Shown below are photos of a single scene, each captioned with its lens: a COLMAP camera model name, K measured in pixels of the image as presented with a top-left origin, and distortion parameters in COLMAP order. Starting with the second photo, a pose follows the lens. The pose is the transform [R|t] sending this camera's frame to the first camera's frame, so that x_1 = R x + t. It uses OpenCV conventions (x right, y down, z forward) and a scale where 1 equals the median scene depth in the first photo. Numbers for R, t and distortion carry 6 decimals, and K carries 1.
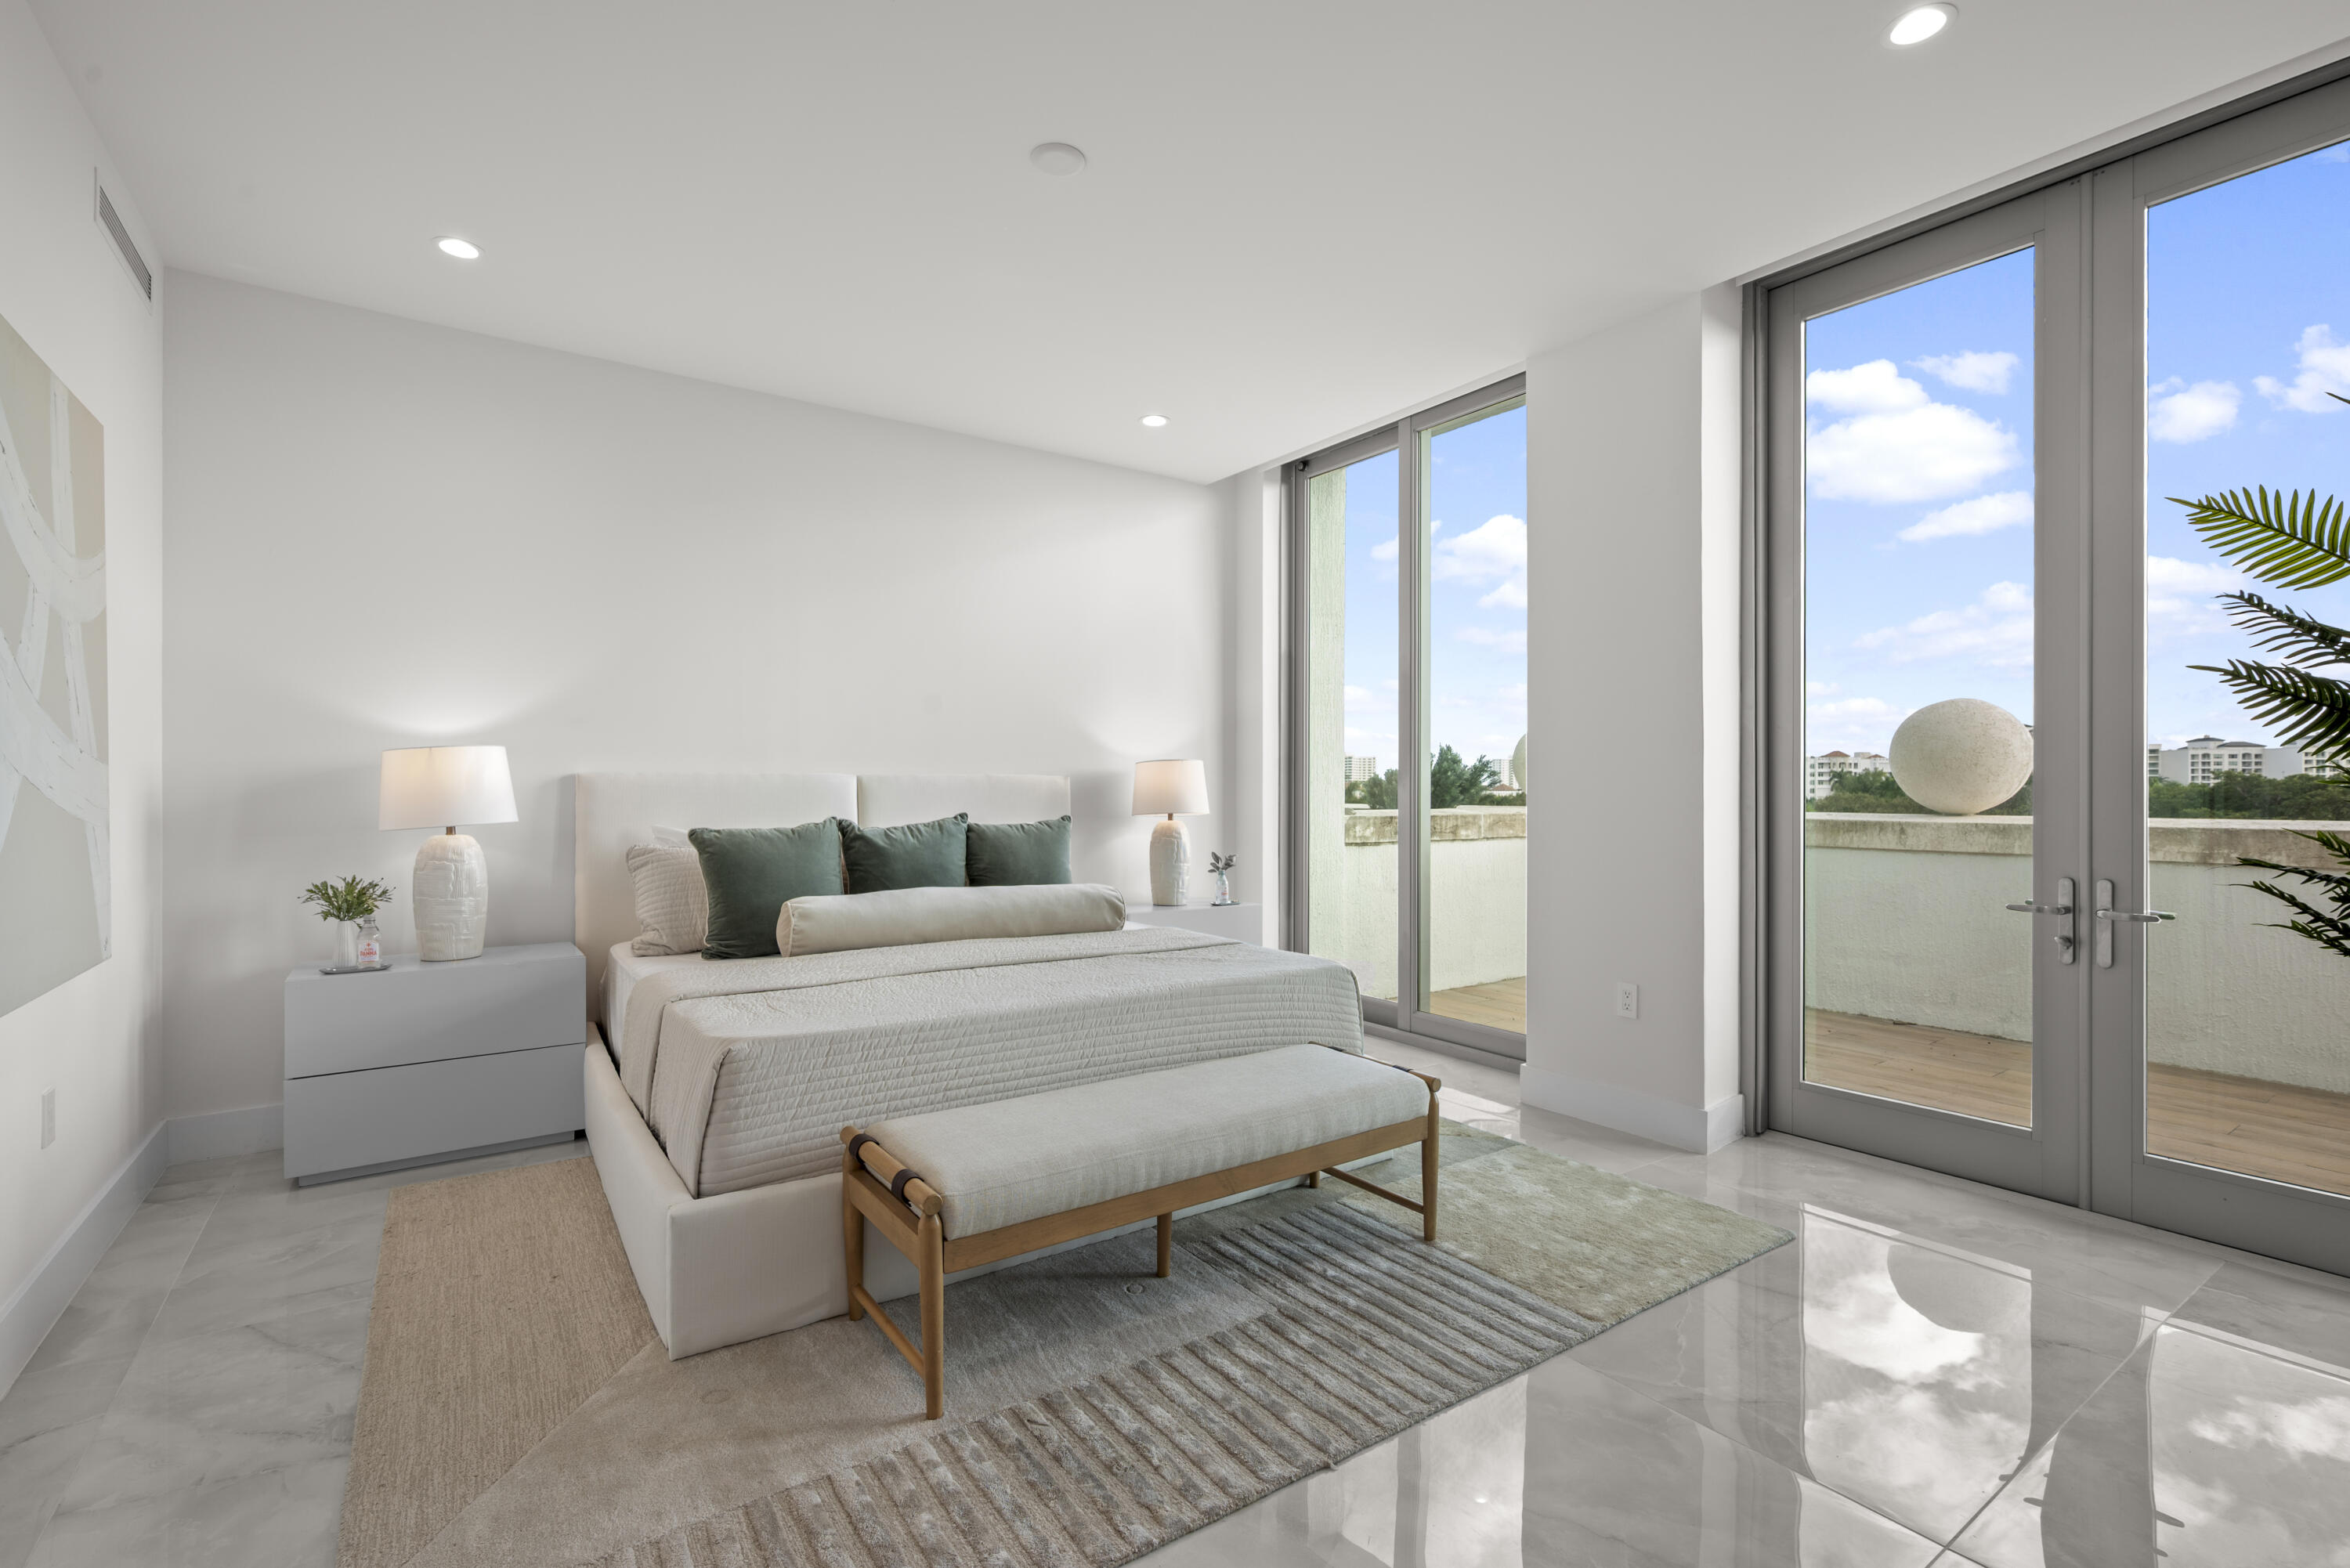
lens RADIAL K [[1049.5, 0, 1179.0], [0, 1049.5, 788.1], [0, 0, 1]] dist [-0.000602, -0.000010]
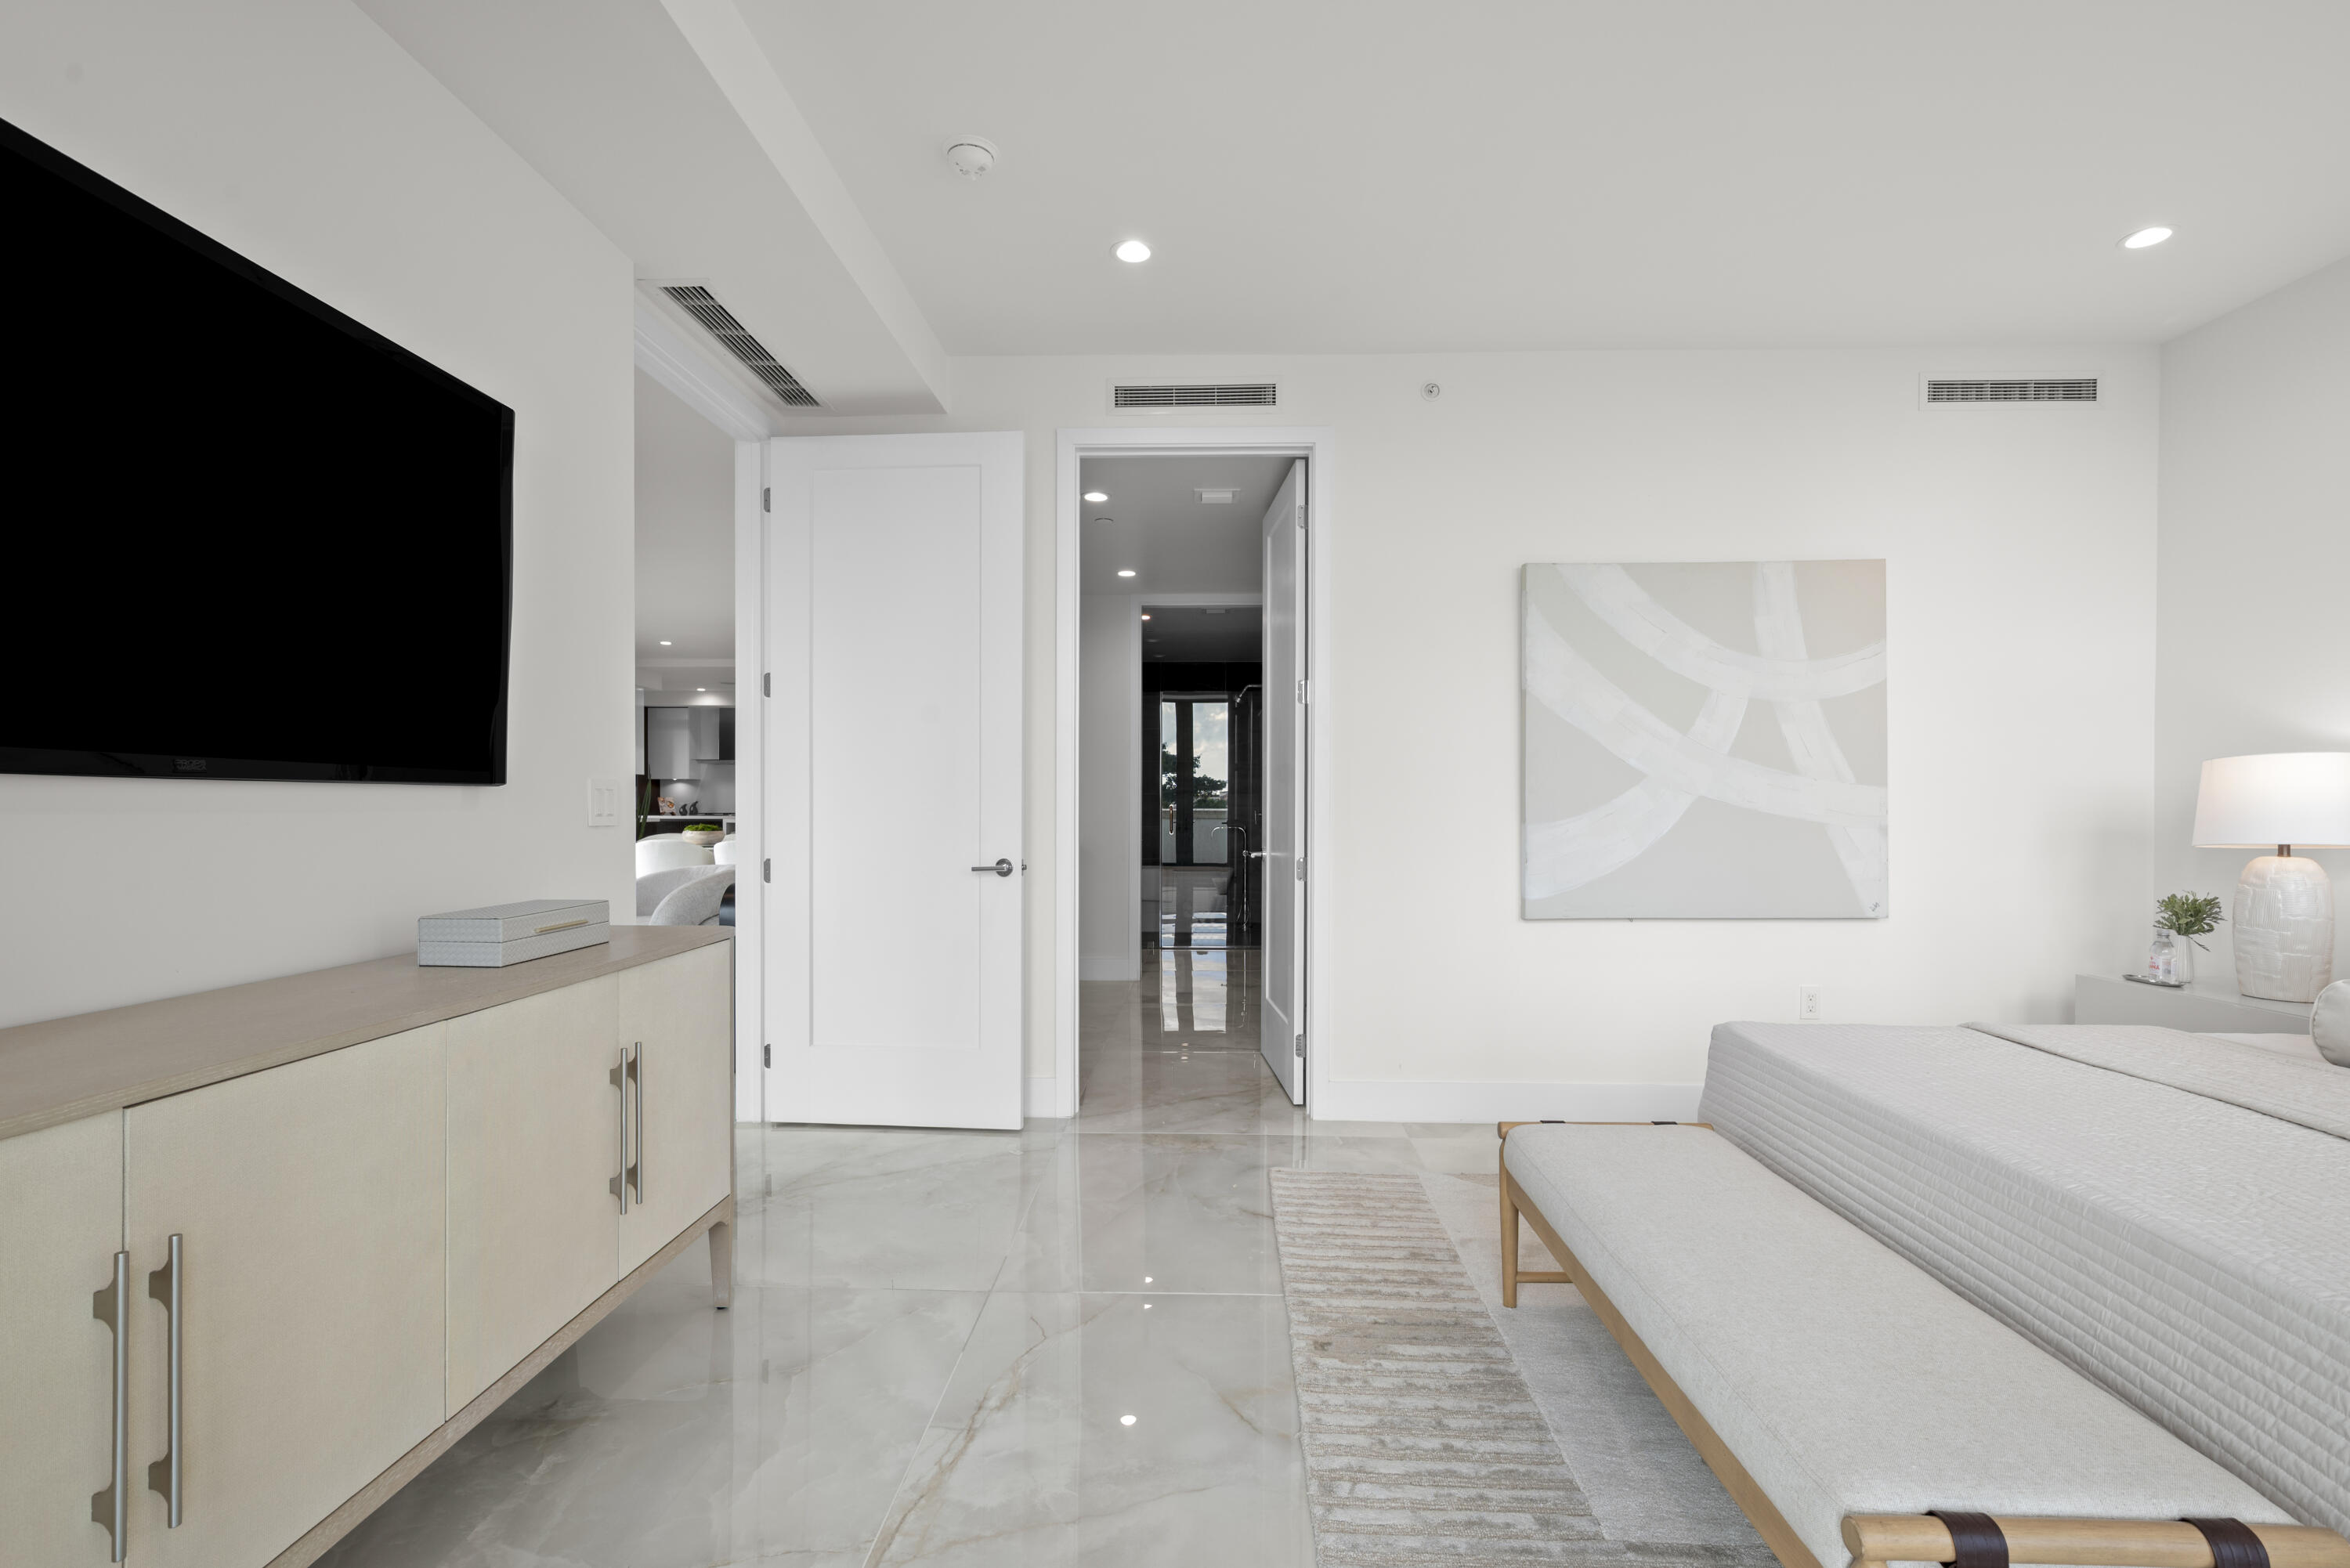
lens RADIAL K [[1051.4, 0, 1175.6], [0, 1051.4, 778.6], [0, 0, 1]] dist [0.000618, 0.000128]
pose [[-0.609674, -0.018163, -0.792444, 0.602333], [-0.001164, 0.999757, -0.022019, -0.001021], [0.792652, -0.012502, -0.609547, 0.854825]]
